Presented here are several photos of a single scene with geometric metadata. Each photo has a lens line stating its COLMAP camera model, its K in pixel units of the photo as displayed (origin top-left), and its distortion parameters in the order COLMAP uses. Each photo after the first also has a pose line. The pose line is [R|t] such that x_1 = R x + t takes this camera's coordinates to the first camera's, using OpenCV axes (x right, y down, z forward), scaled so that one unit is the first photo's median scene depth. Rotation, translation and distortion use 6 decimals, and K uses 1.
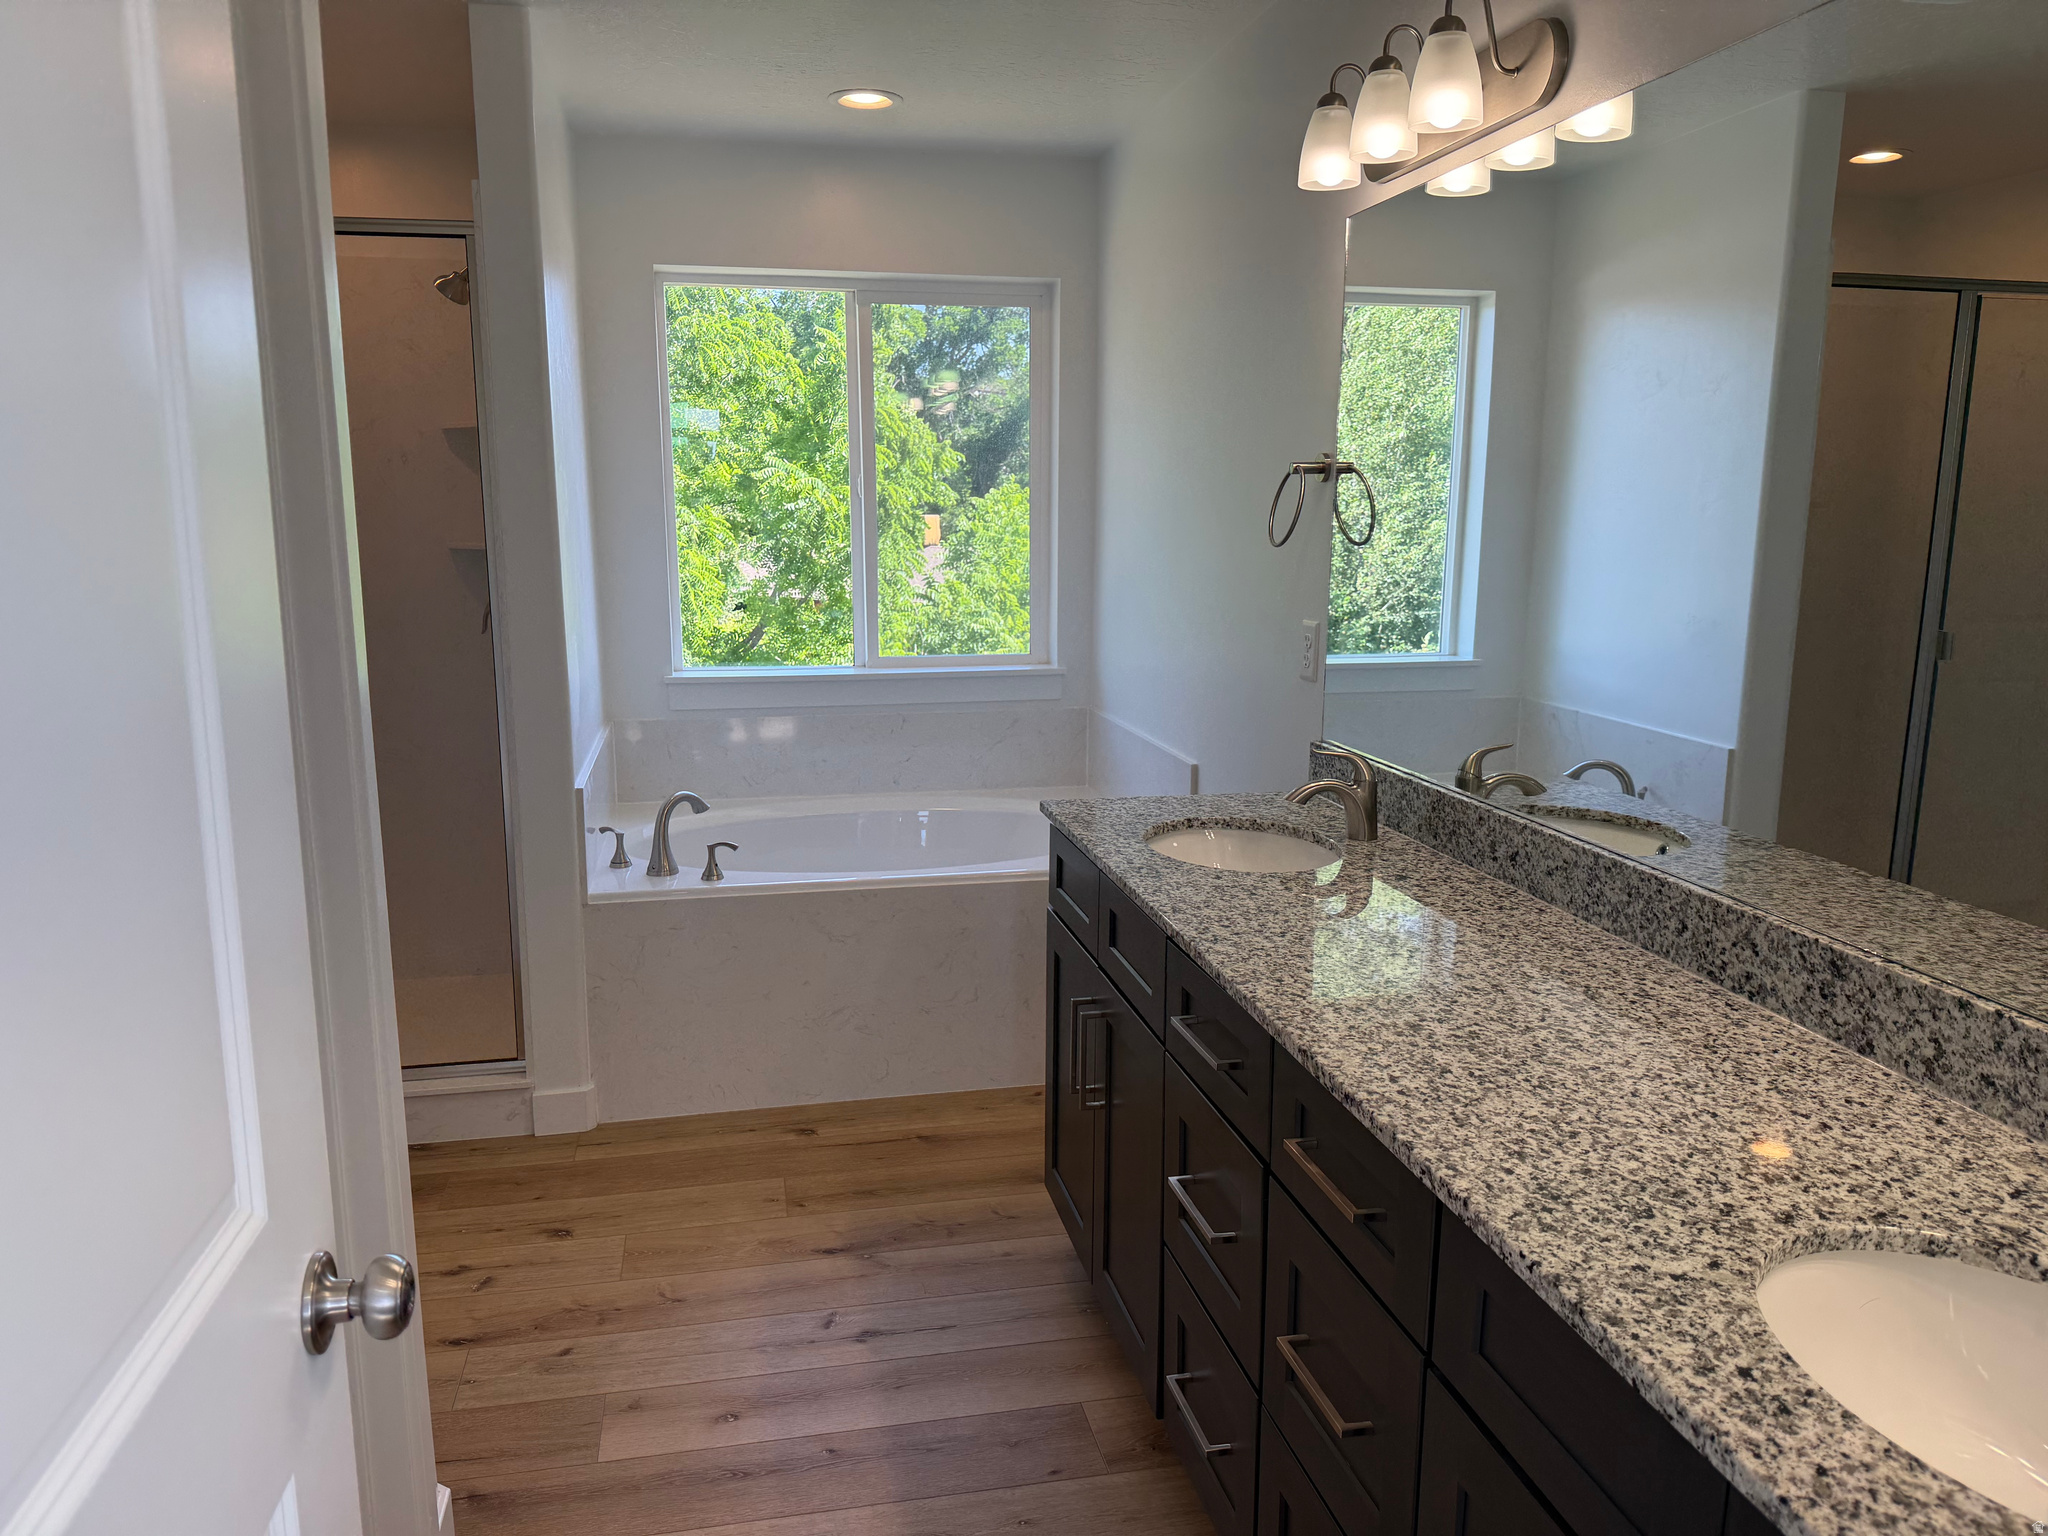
lens RADIAL K [[1407.4, 0, 1013.8], [0, 1407.4, 767.3], [0, 0, 1]] dist [0.058585, -0.070056]
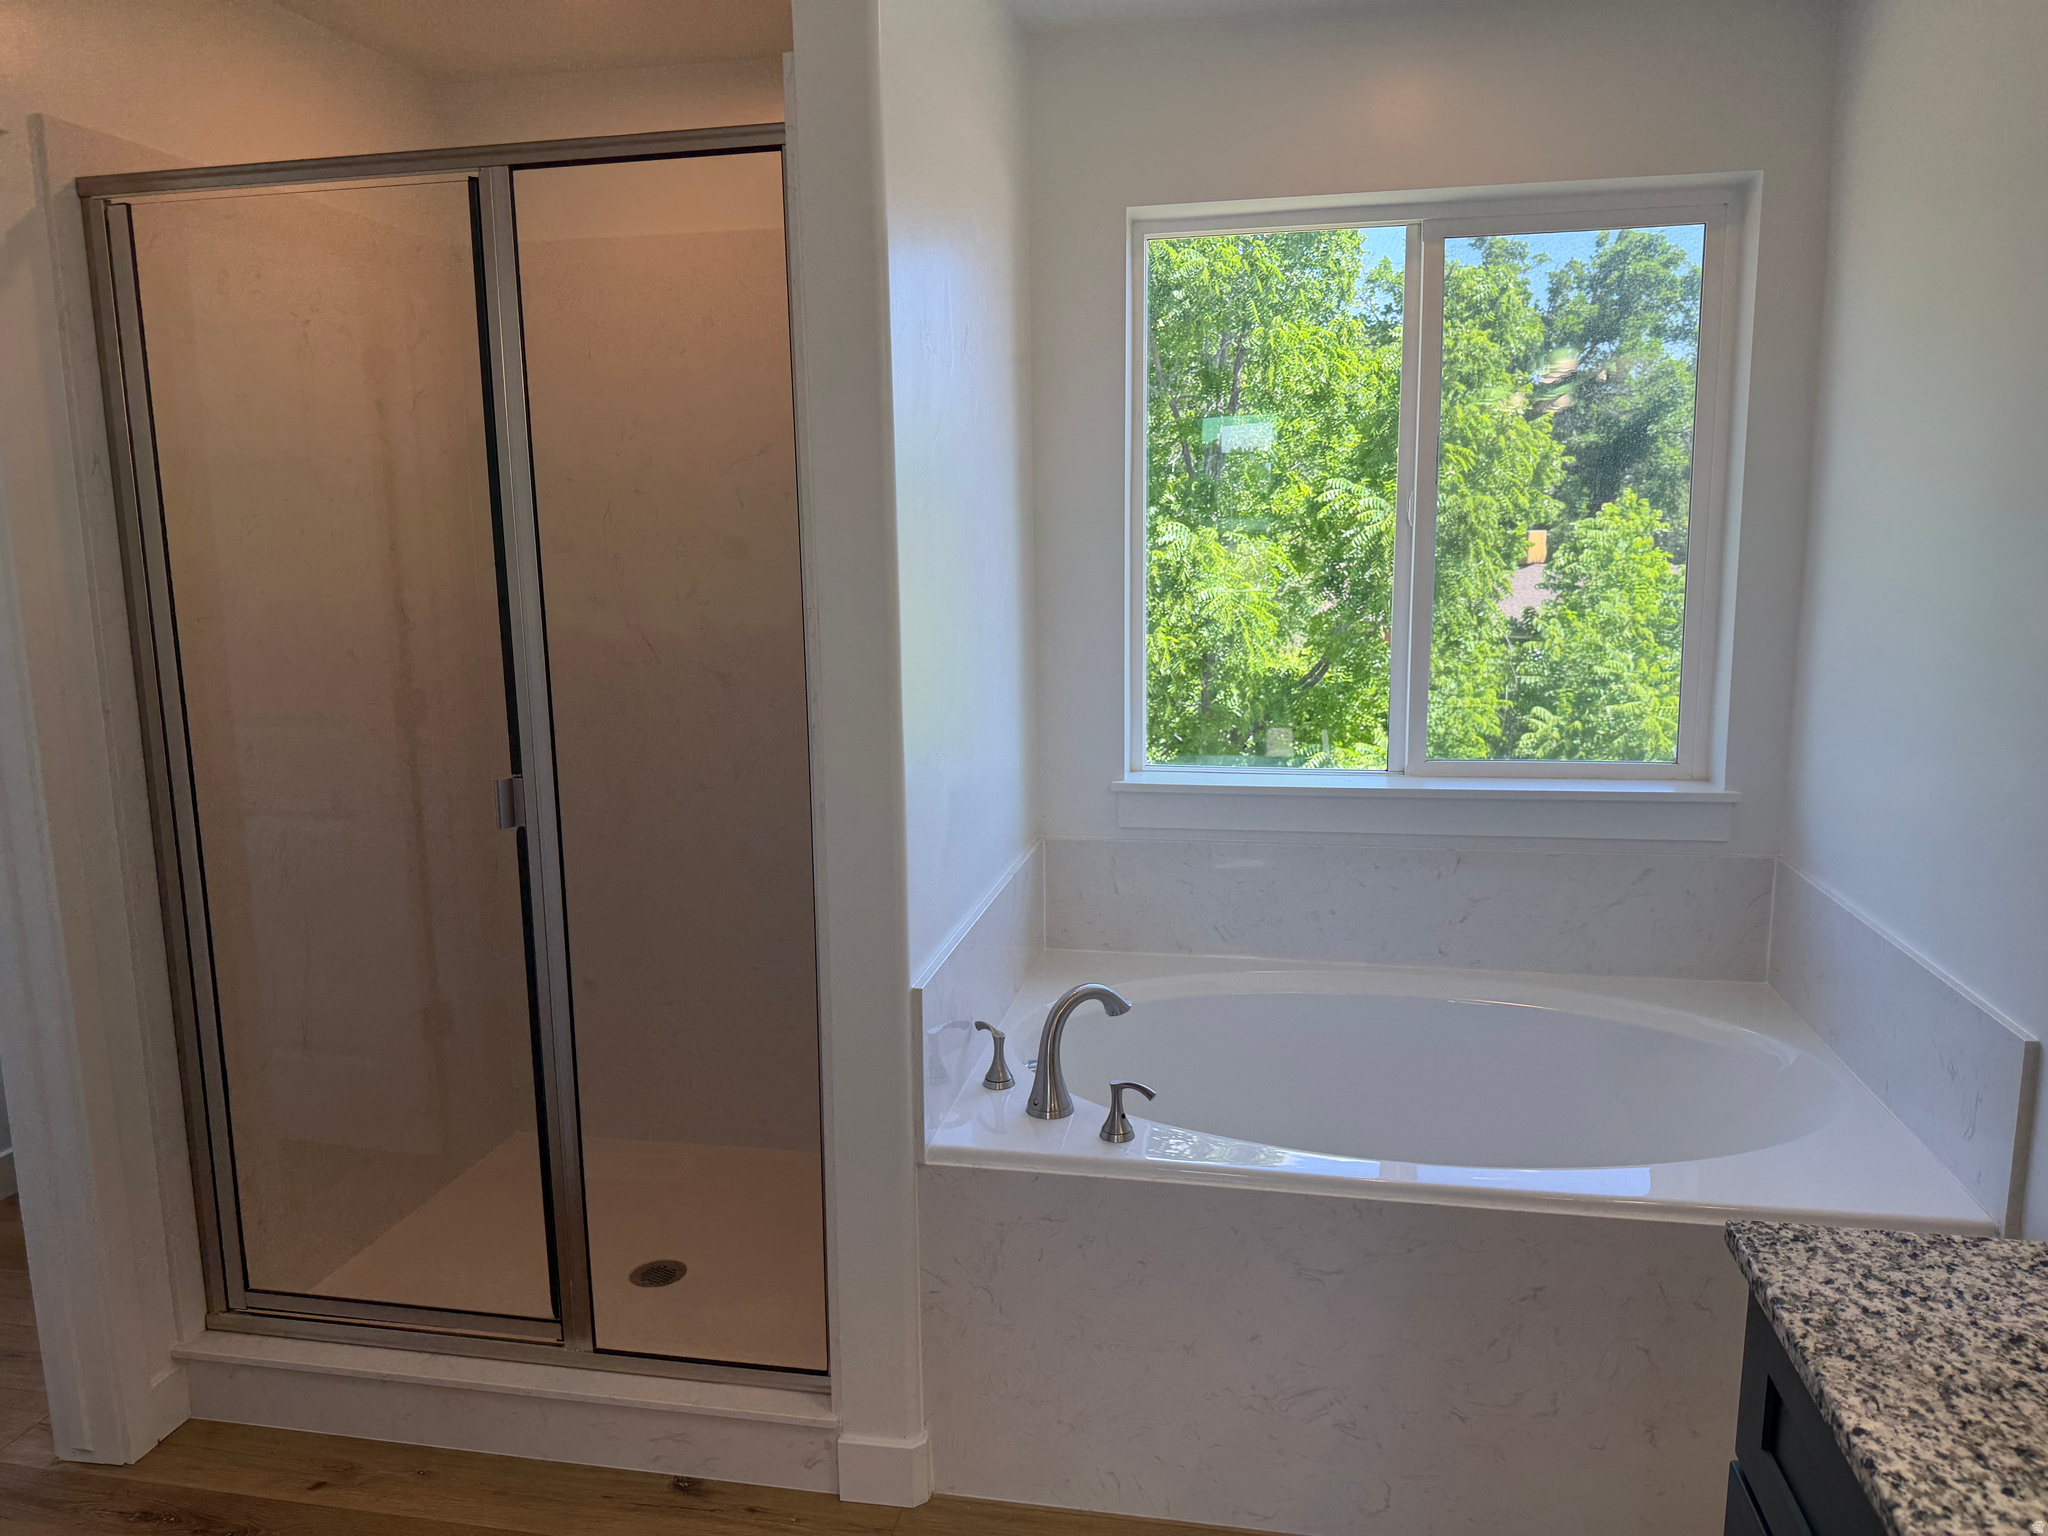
lens RADIAL K [[1407.4, 0, 1013.8], [0, 1407.4, 767.3], [0, 0, 1]] dist [0.058585, -0.070056]
pose [[0.918179, 0.044233, -0.393689, -0.012491], [-0.049895, 0.998746, -0.004152, -0.081480], [0.393011, 0.023455, 0.919234, 0.386811]]
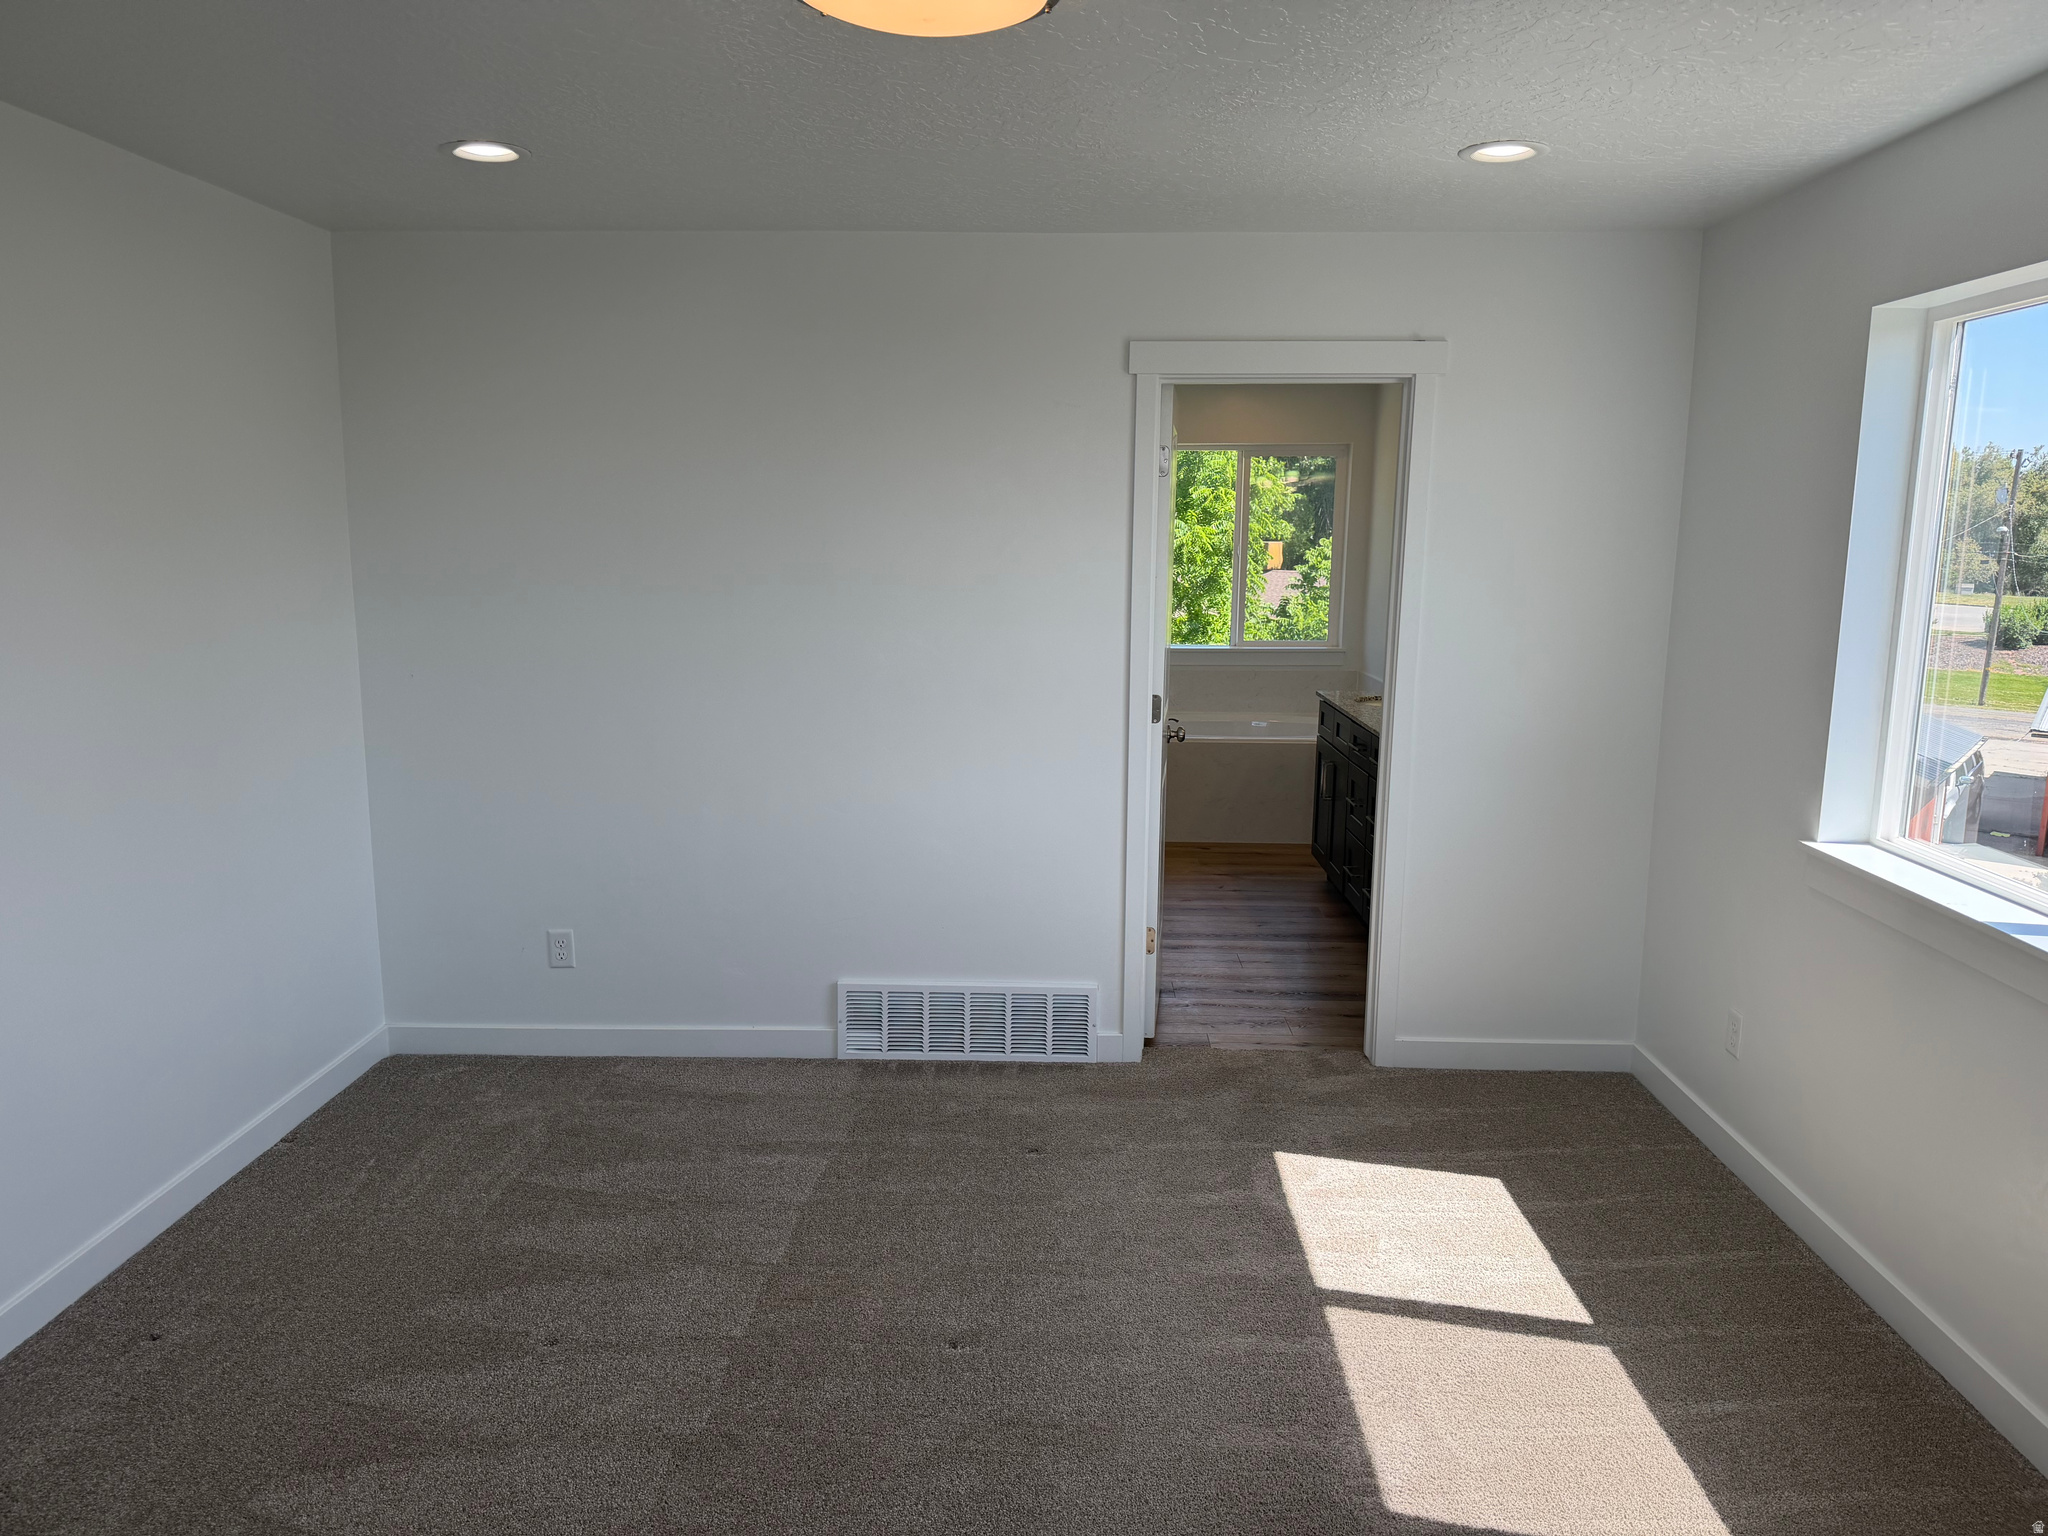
lens RADIAL K [[1407.4, 0, 1013.8], [0, 1407.4, 767.3], [0, 0, 1]] dist [0.058585, -0.070056]
pose [[0.971871, 0.047619, -0.230651, 0.060526], [-0.051008, 0.998660, -0.008749, 0.158073], [0.229925, 0.020268, 0.972997, -1.162458]]
